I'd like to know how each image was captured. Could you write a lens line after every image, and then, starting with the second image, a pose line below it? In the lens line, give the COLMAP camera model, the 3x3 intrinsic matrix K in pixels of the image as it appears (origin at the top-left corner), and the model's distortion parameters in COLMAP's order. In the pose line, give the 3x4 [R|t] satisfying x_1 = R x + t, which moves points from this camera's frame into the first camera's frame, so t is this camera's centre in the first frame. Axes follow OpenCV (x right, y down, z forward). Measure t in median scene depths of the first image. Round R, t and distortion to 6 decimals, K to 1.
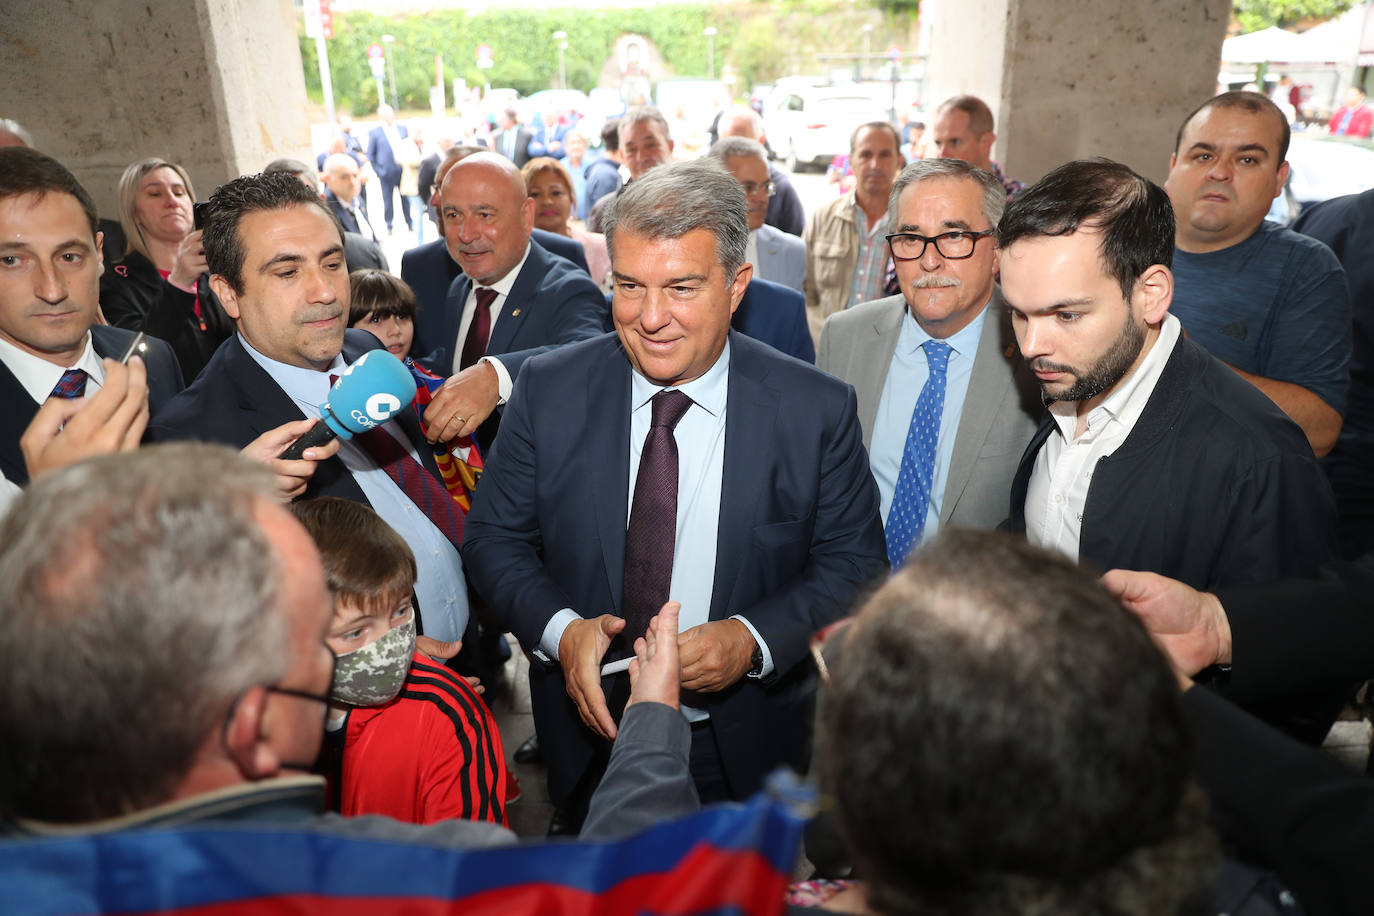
lens RADIAL K [[930.4, 0, 690.3], [0, 930.4, 463.5], [0, 0, 1]] dist [-0.106509, 0.080563]
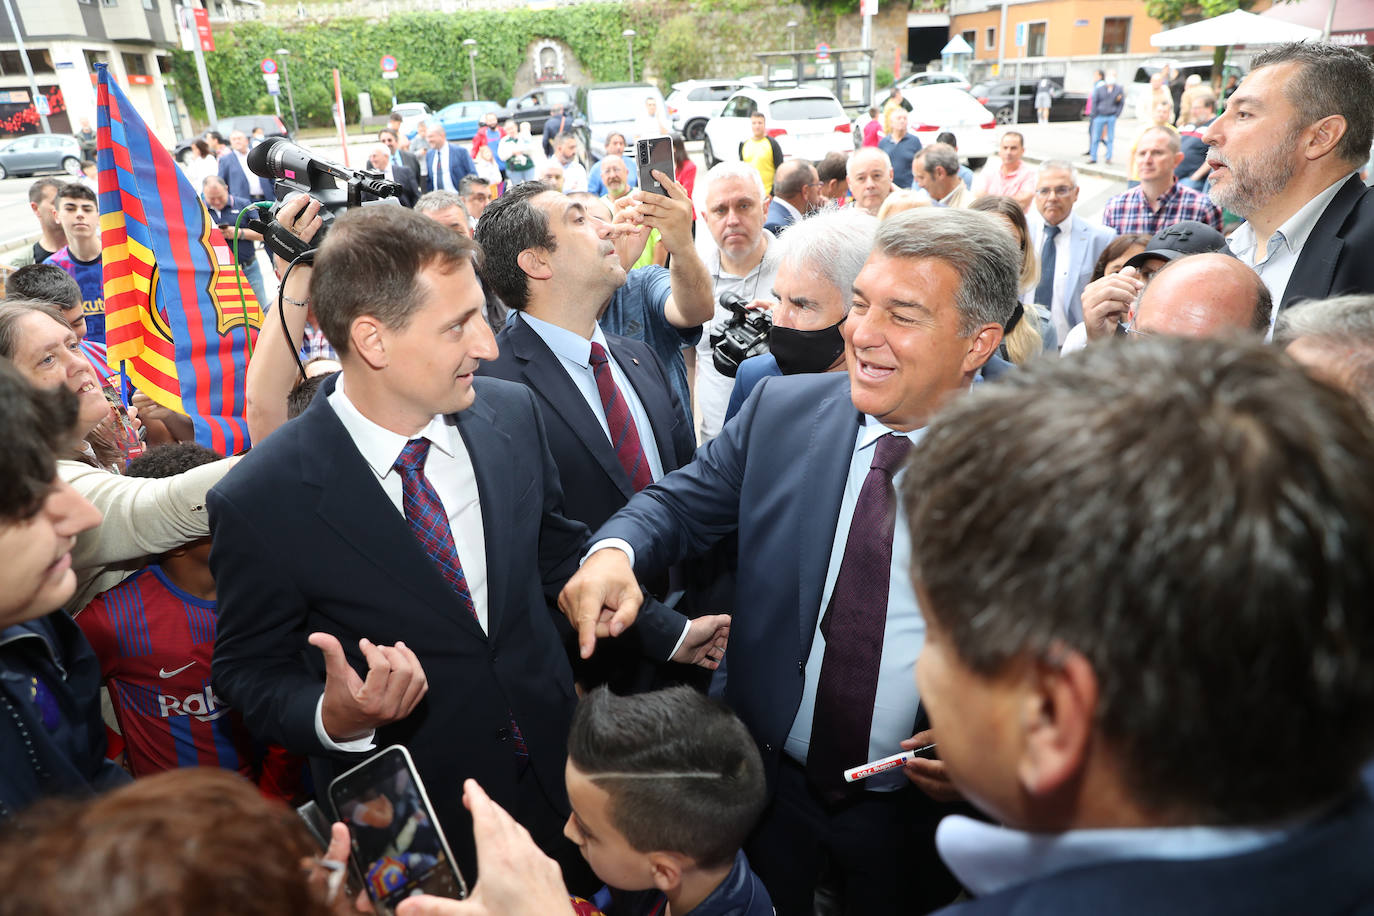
lens RADIAL K [[930.4, 0, 690.3], [0, 930.4, 463.5], [0, 0, 1]] dist [-0.106509, 0.080563]
pose [[0.995623, -0.061256, 0.070584, -0.008791], [0.061420, 0.998112, -0.000159, -0.021753], [-0.070441, 0.004494, 0.997506, 0.049625]]
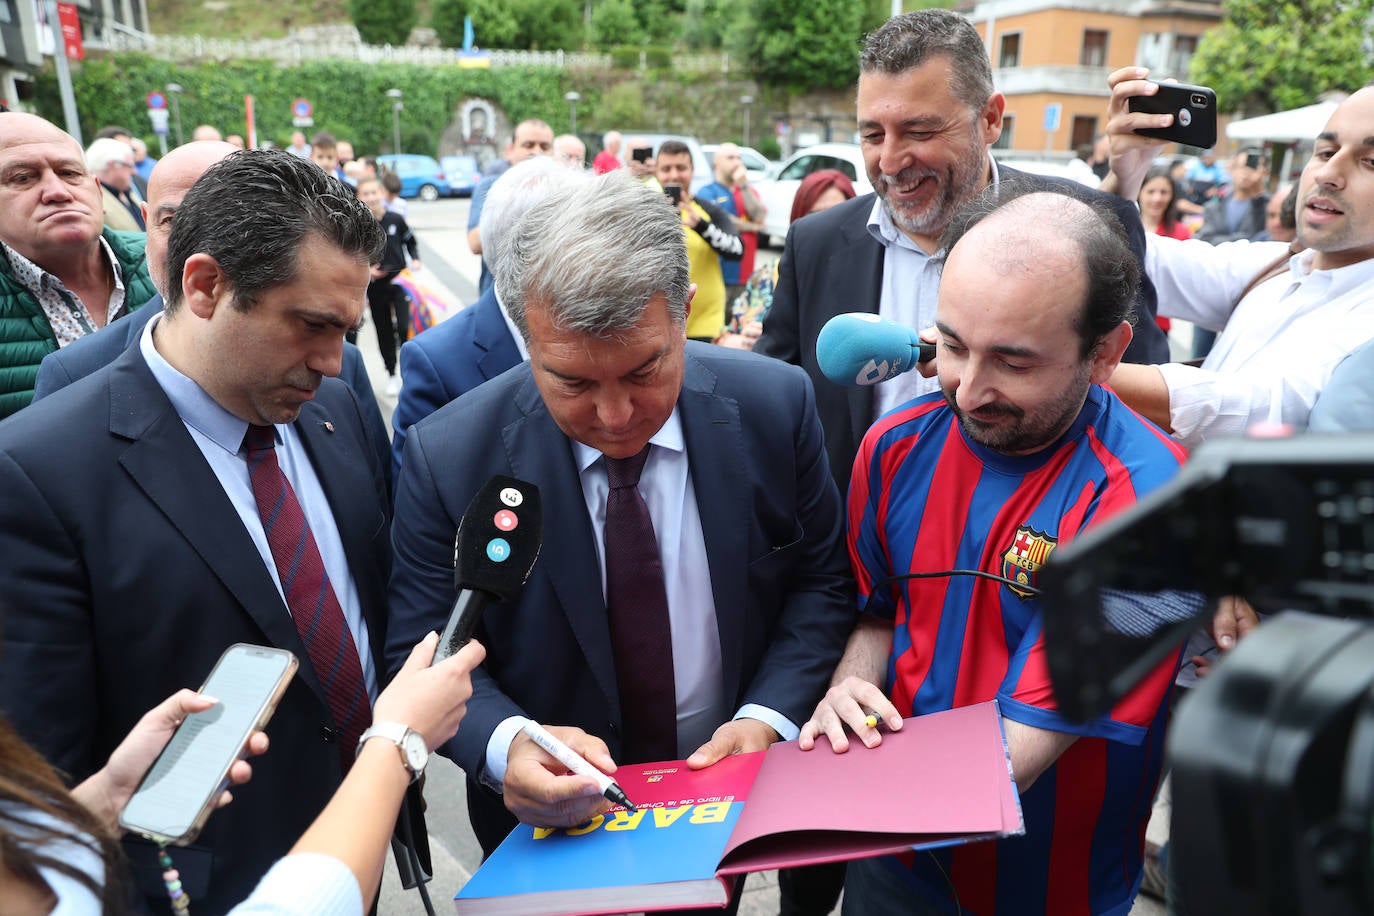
lens RADIAL K [[924.2, 0, 689.4], [0, 924.2, 463.6], [0, 0, 1]] dist [-0.111591, 0.084304]
pose [[0.979802, -0.029992, 0.197706, -0.050417], [0.045472, 0.996204, -0.074231, -0.055428], [-0.194730, 0.081722, 0.977447, 0.159920]]
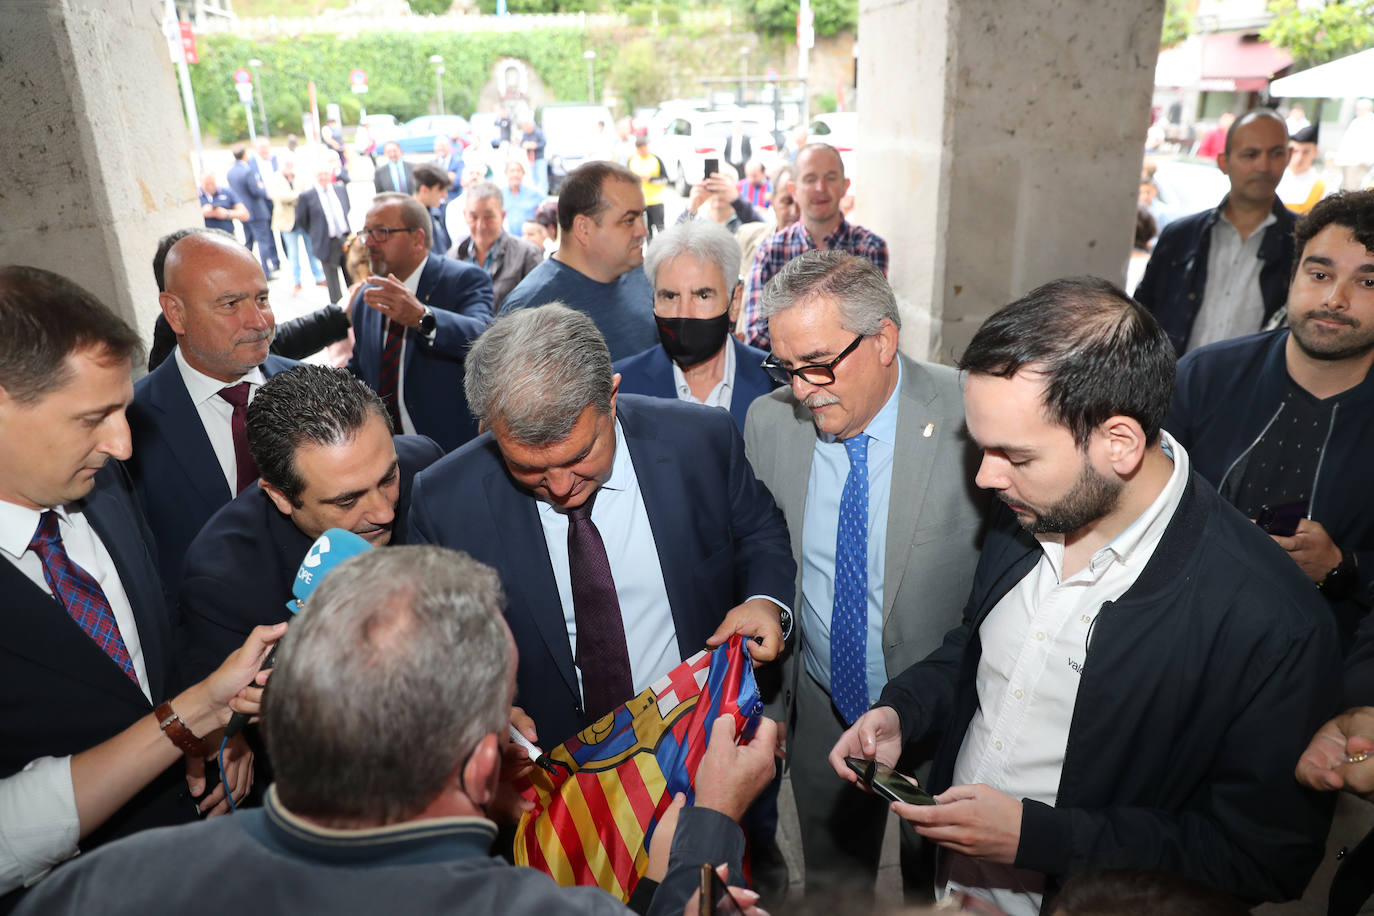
lens RADIAL K [[930.4, 0, 690.3], [0, 930.4, 463.5], [0, 0, 1]] dist [-0.106509, 0.080563]
pose [[0.992377, -0.047060, 0.113904, -0.003295], [0.049372, 0.998626, -0.017567, -0.003551], [-0.112921, 0.023057, 0.993336, 0.004074]]
